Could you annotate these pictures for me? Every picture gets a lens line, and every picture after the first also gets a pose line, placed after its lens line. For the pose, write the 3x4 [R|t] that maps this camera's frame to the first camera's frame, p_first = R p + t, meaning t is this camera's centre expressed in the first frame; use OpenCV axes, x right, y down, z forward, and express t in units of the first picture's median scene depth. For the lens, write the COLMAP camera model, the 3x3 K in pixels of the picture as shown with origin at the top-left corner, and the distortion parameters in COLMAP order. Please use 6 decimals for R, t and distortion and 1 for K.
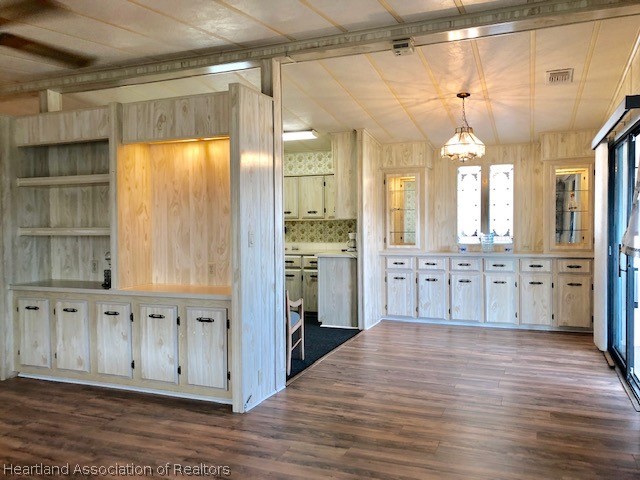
lens RADIAL K [[522.5, 0, 324.5], [0, 522.5, 238.2], [0, 0, 1]] dist [0.039414, -0.042404]
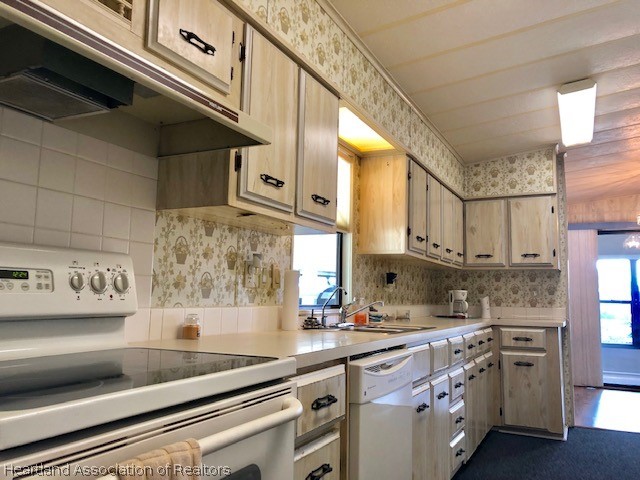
lens RADIAL K [[522.5, 0, 324.5], [0, 522.5, 238.2], [0, 0, 1]] dist [0.039414, -0.042404]
pose [[0.085158, 0.127249, 0.988208, -1.007483], [0.008930, 0.991674, -0.128465, 0.013899], [-0.996327, 0.019765, 0.083313, 1.822686]]
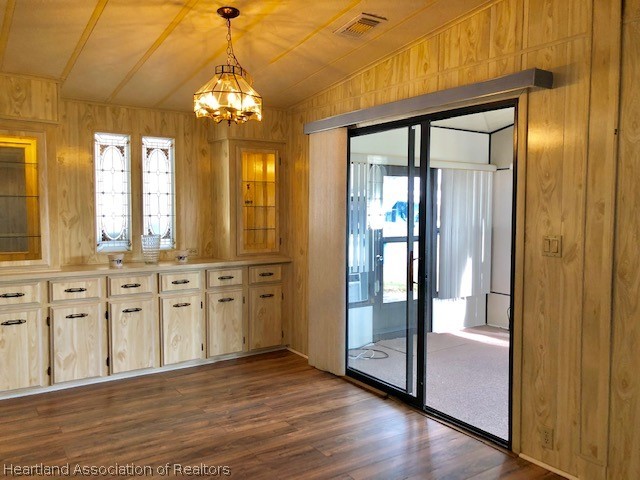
lens RADIAL K [[522.5, 0, 324.5], [0, 522.5, 238.2], [0, 0, 1]] dist [0.039414, -0.042404]
pose [[0.554655, -0.033821, 0.831393, -0.202763], [0.014903, 0.999417, 0.030714, -0.035525], [-0.831947, -0.004645, 0.554836, 0.650545]]
